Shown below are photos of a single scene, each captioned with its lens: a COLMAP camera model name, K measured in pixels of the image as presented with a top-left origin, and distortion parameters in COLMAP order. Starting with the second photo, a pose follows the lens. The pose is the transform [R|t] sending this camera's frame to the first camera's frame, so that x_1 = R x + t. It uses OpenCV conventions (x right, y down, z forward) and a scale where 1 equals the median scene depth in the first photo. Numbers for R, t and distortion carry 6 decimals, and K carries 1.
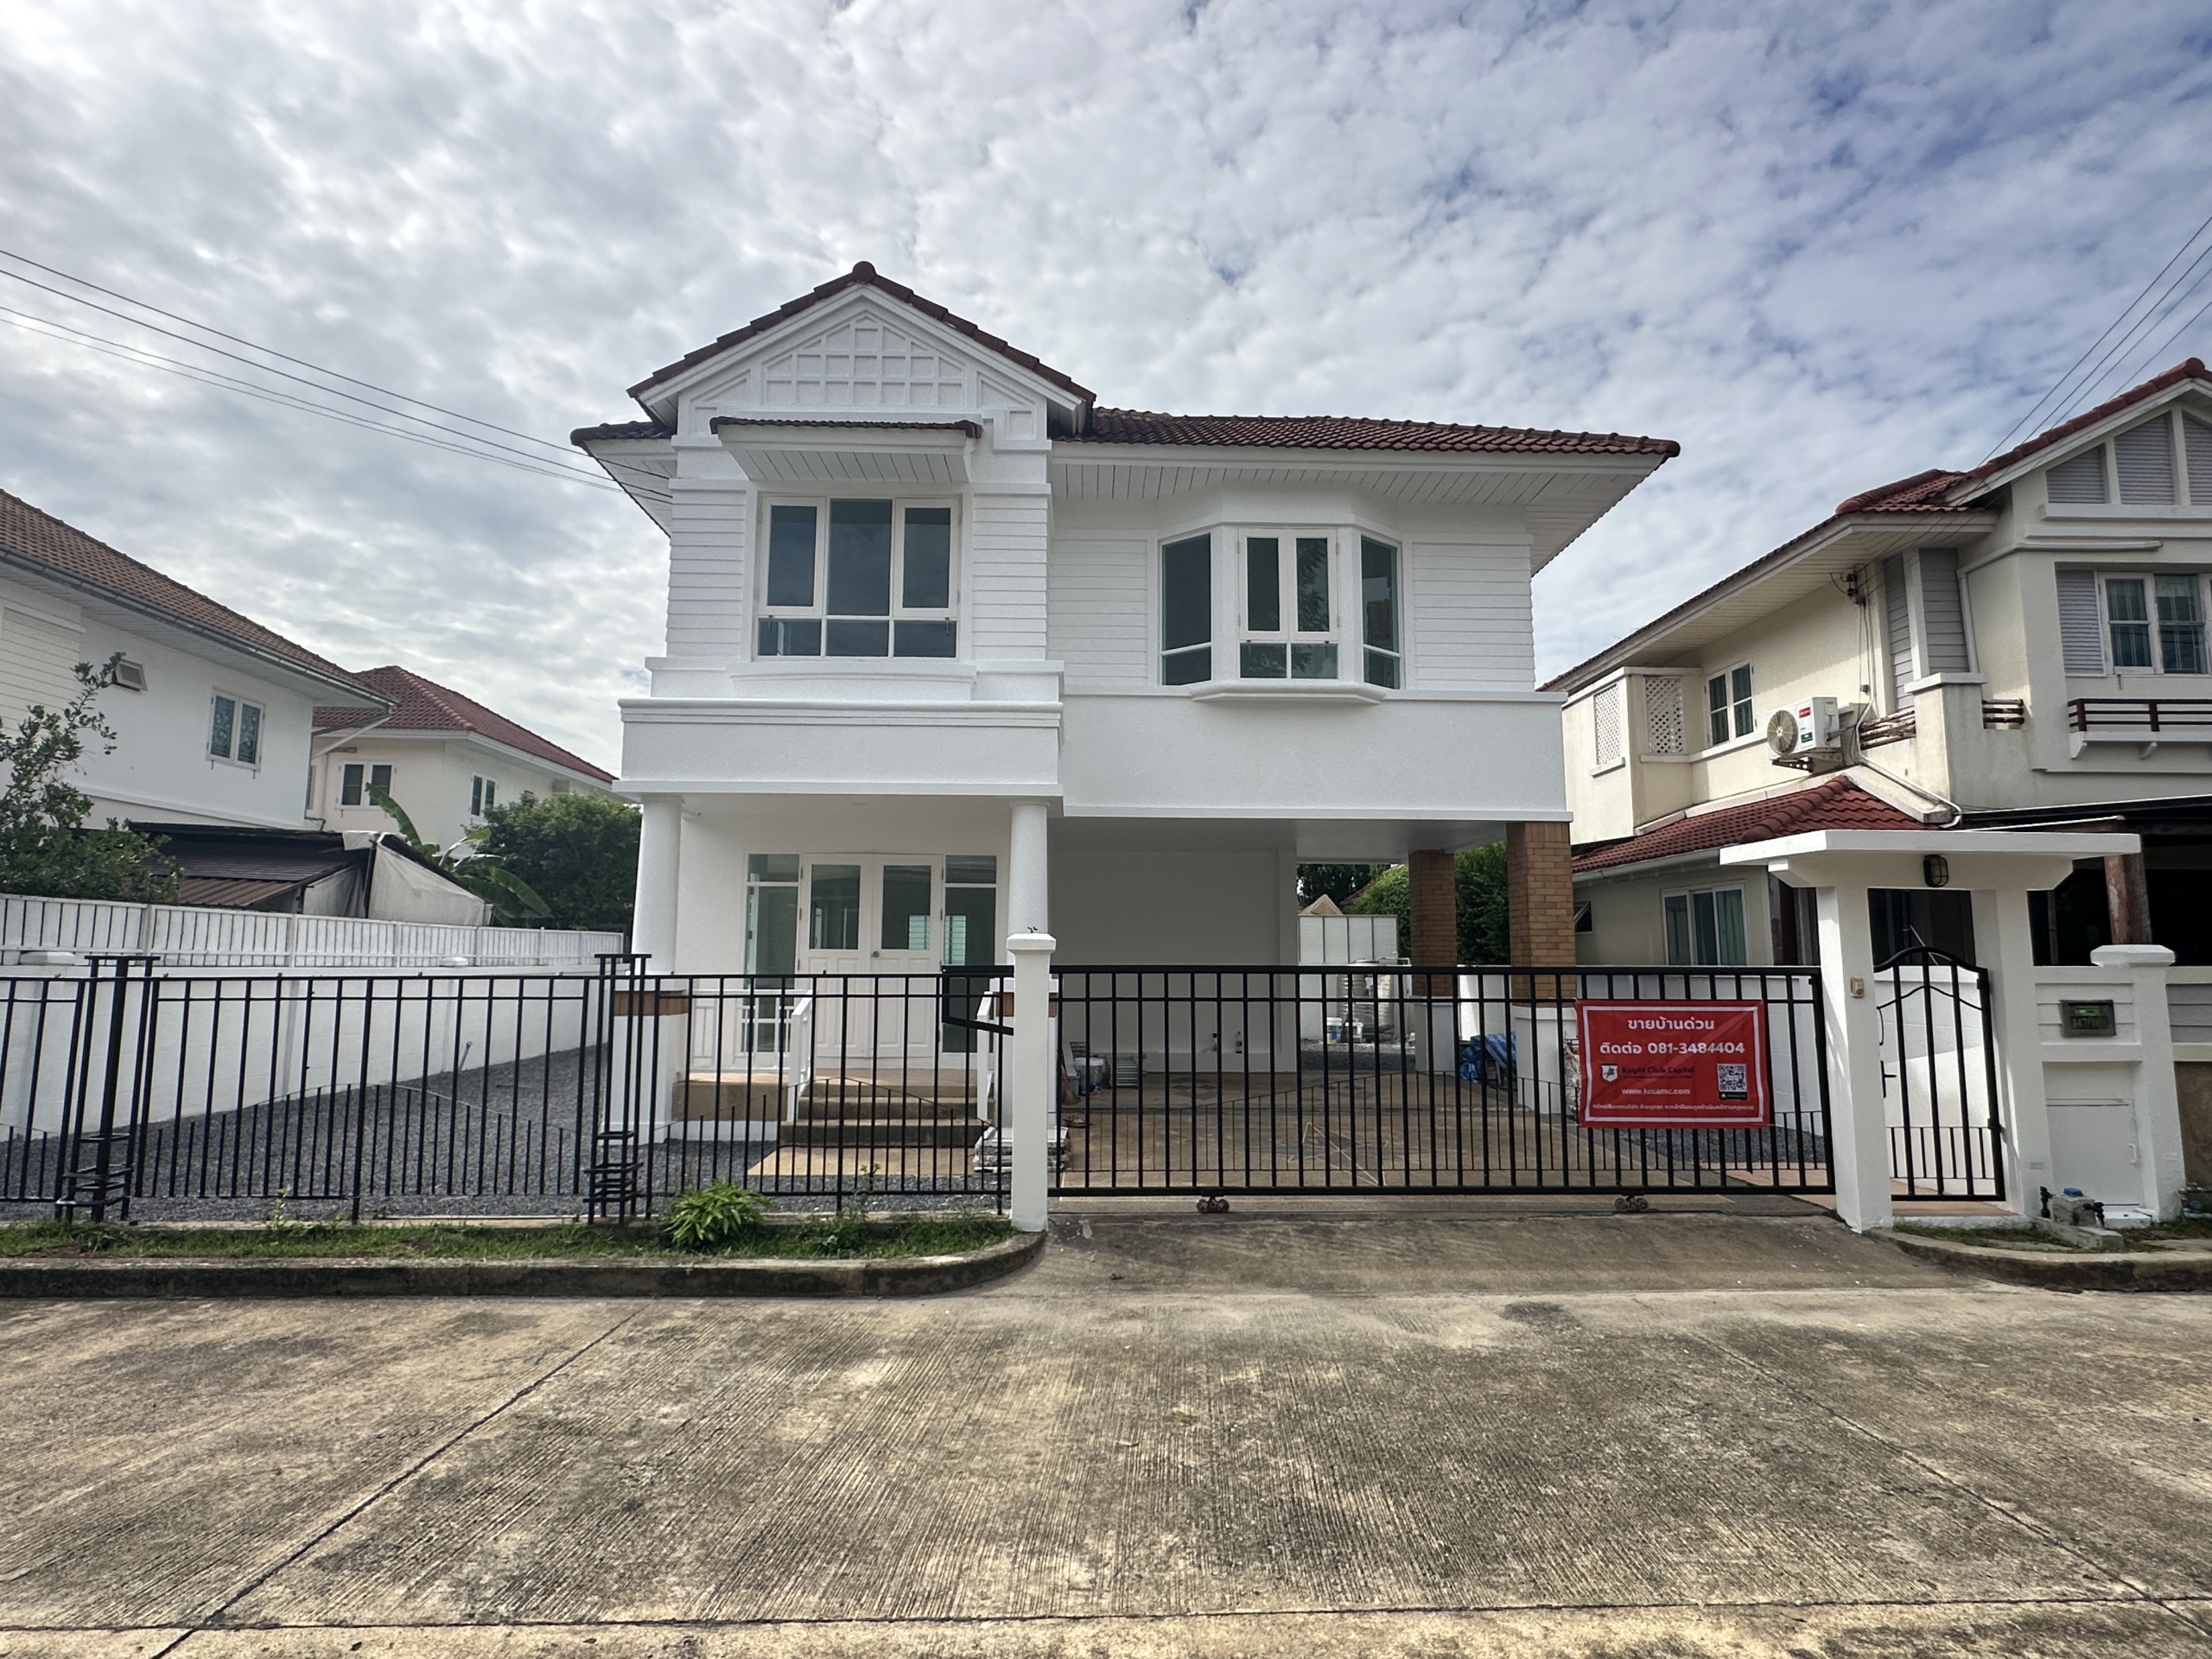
lens RADIAL K [[1144.9, 0, 1106.4], [0, 1144.9, 826.9], [0, 0, 1]] dist [-0.003933, 0.000104]
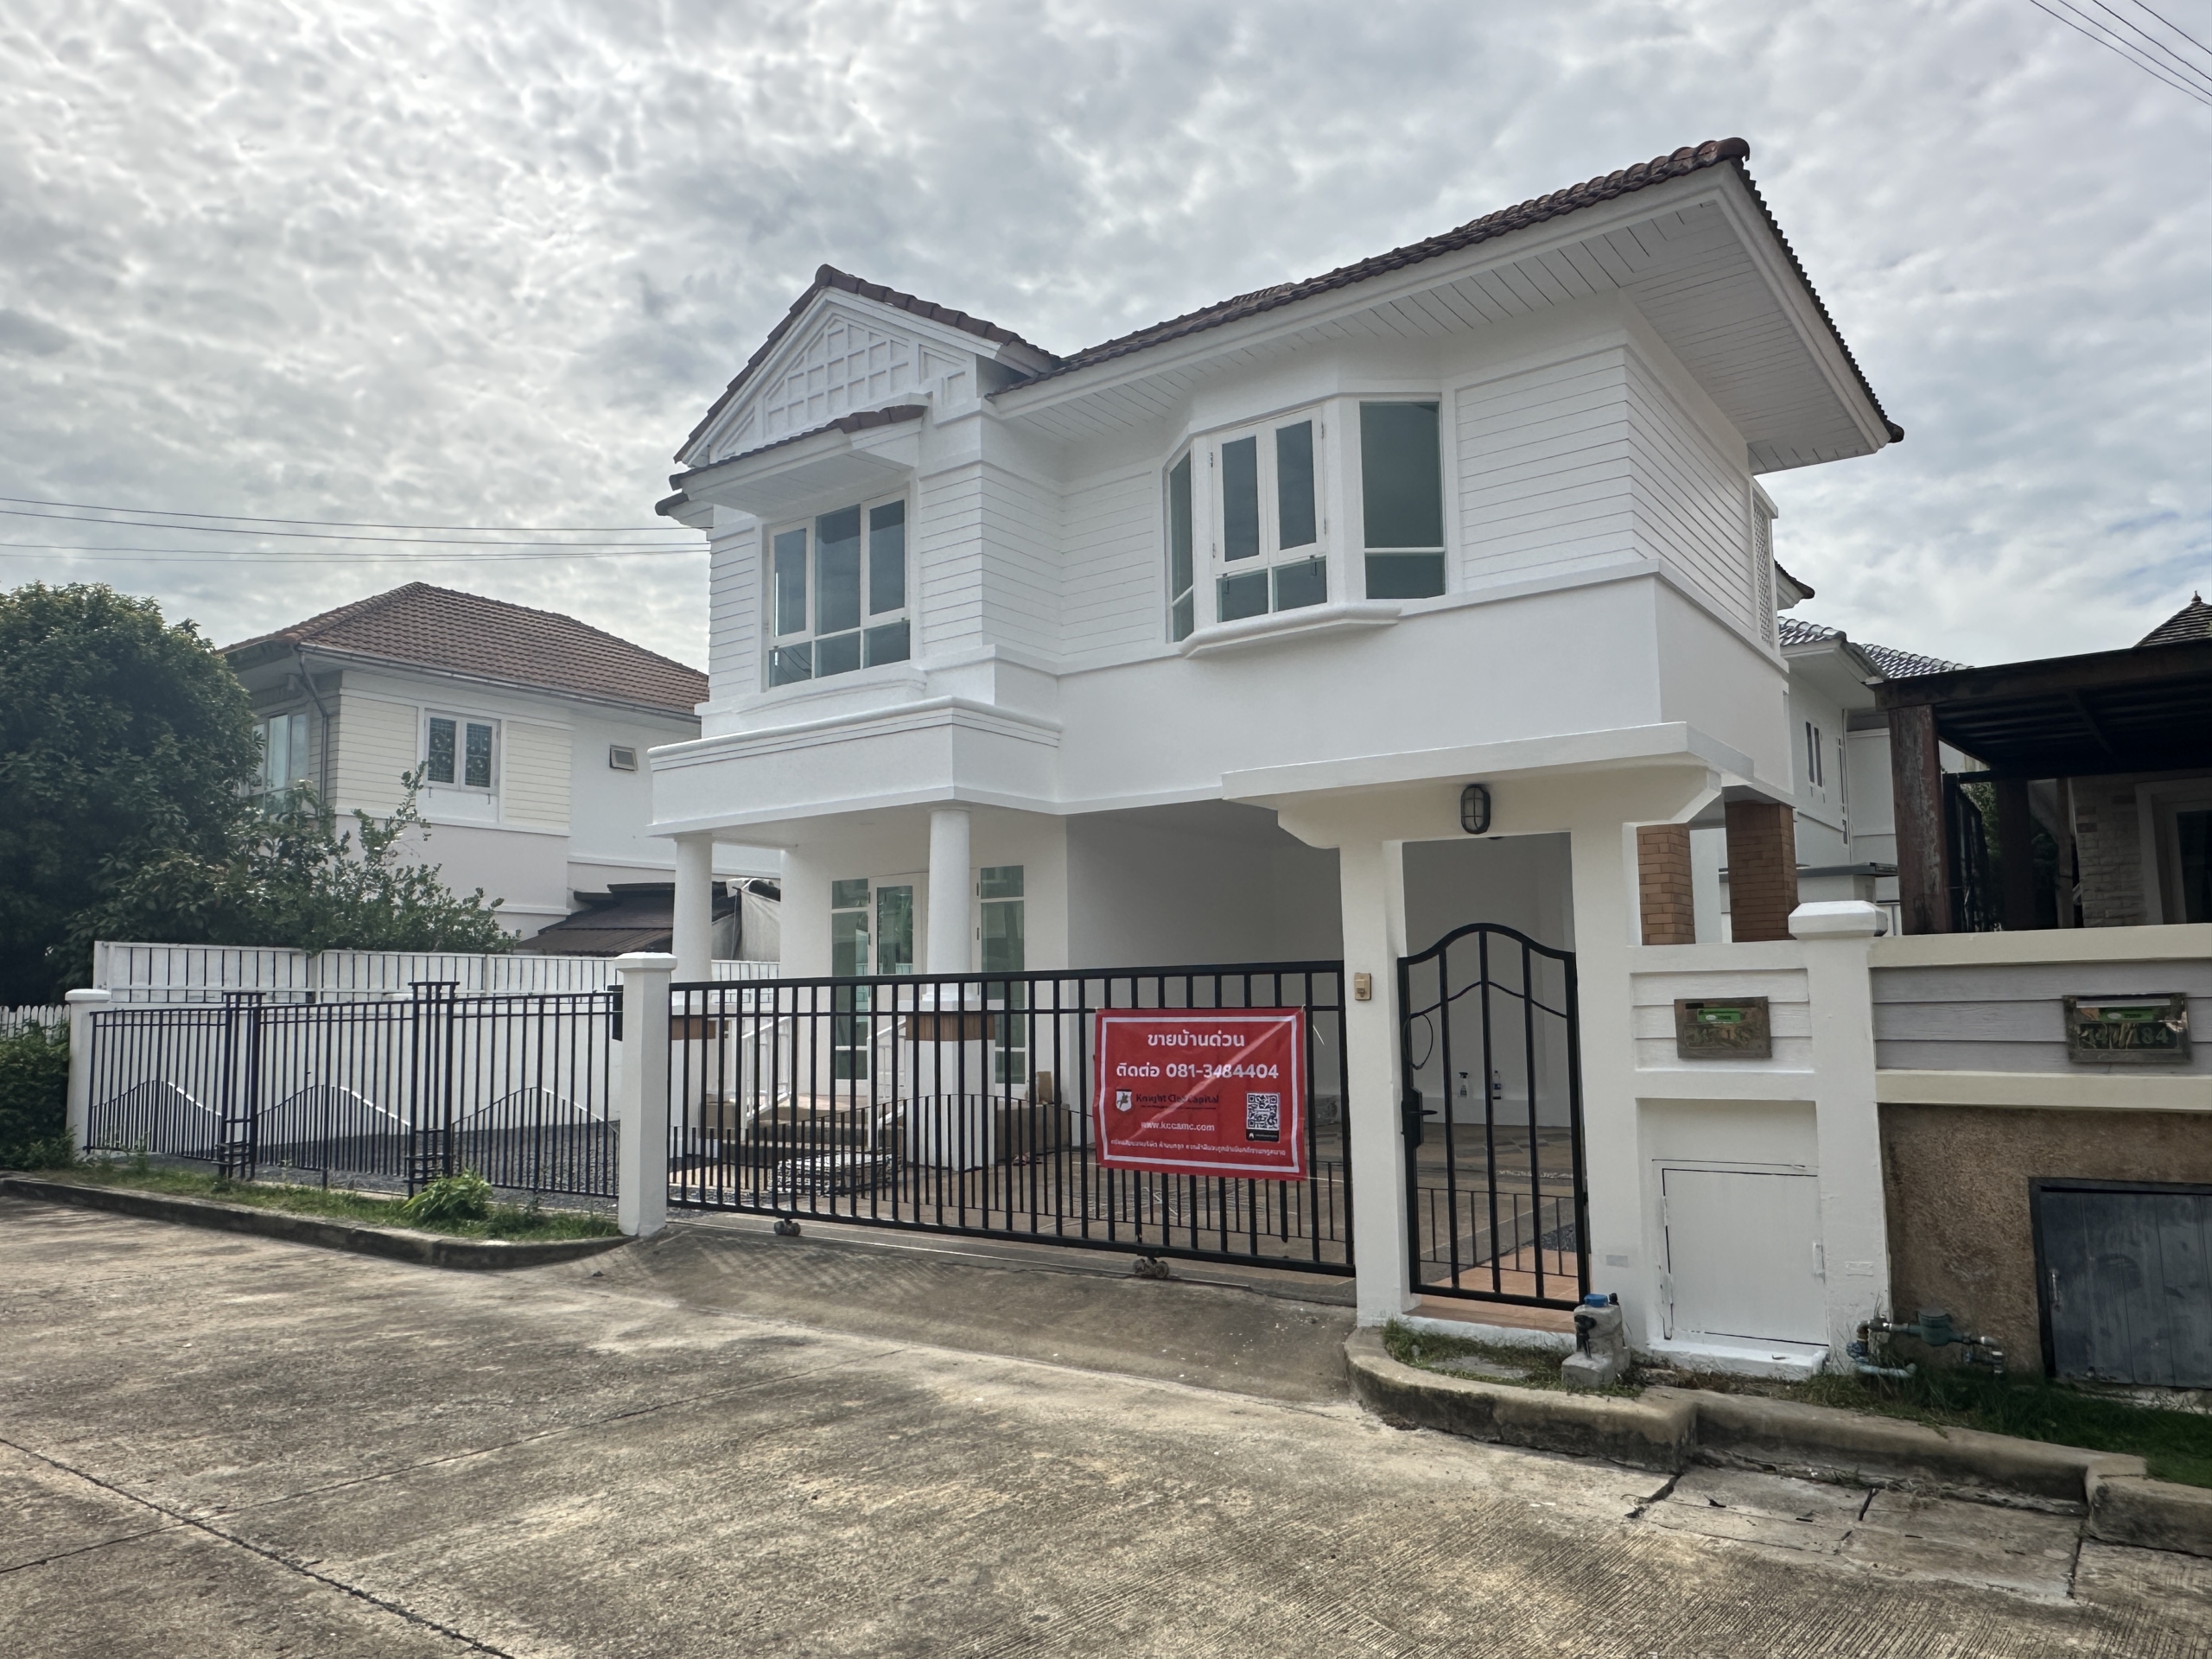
lens RADIAL K [[1498.3, 0, 1104.2], [0, 1498.3, 846.2], [0, 0, 1]] dist [0.002066, -0.005542]
pose [[0.790014, -0.079927, -0.607856, 1.064293], [0.090072, 0.995839, -0.013879, 0.051889], [0.606436, -0.043786, 0.793926, 0.171783]]
